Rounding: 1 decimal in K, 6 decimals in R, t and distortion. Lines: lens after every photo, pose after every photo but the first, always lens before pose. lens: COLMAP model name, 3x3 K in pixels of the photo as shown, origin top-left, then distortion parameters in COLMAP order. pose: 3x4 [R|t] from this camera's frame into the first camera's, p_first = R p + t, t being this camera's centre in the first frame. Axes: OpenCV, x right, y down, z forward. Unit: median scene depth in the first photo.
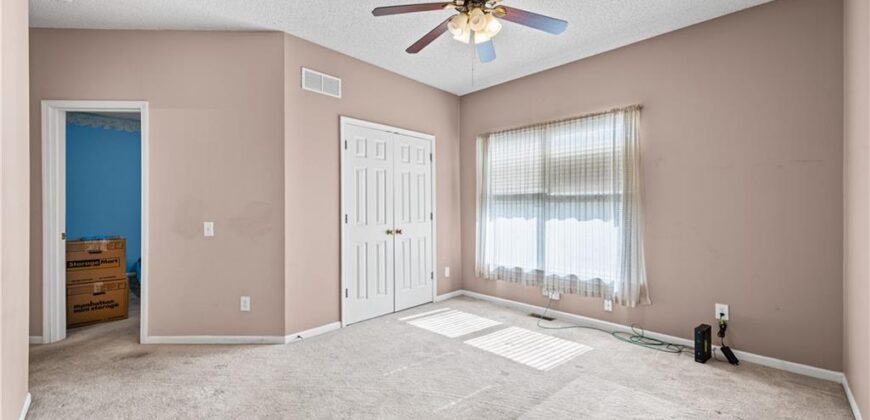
lens RADIAL K [[342.0, 0, 433.2], [0, 342.0, 197.4], [0, 0, 1]] dist [0.009255, -0.003313]
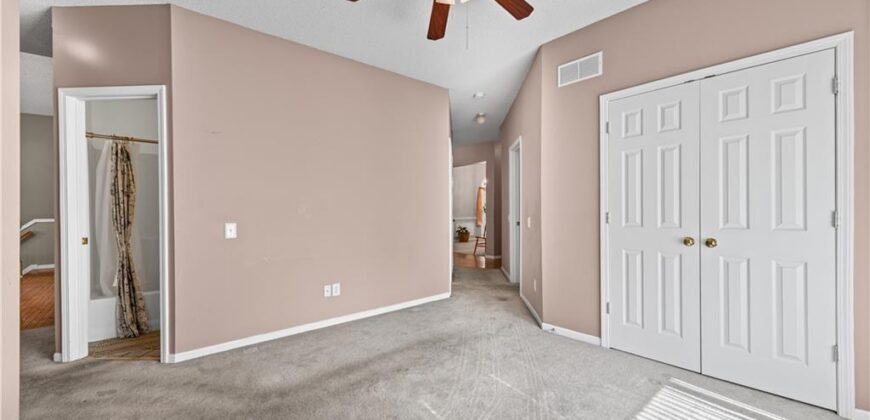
lens RADIAL K [[342.0, 0, 434.2], [0, 342.0, 196.3], [0, 0, 1]] dist [0.009255, -0.003313]
pose [[-0.079230, -0.034914, -0.996245, 0.619851], [0.045177, 0.998234, -0.038577, 0.024948], [0.995832, -0.048064, -0.077513, 0.670299]]
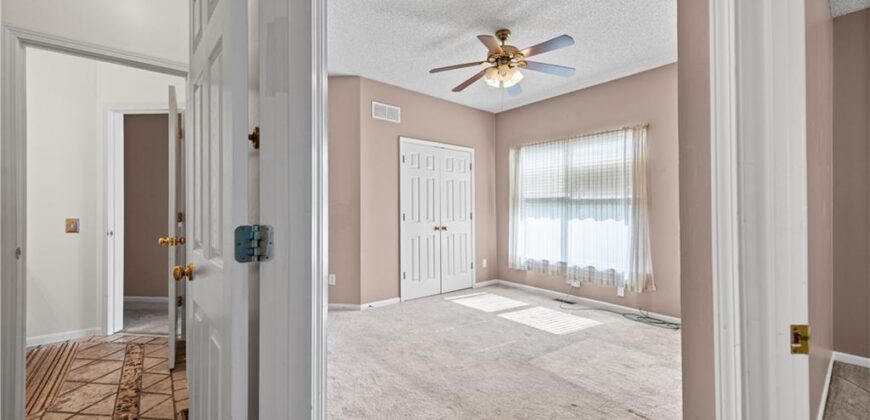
lens RADIAL K [[342.0, 0, 434.7], [0, 342.0, 191.8], [0, 0, 1]] dist [0.009255, -0.003313]
pose [[0.994088, -0.000073, -0.108579, -0.002202], [-0.002069, 0.999805, -0.019615, -0.007355], [0.108559, 0.019724, 0.993894, -0.260610]]
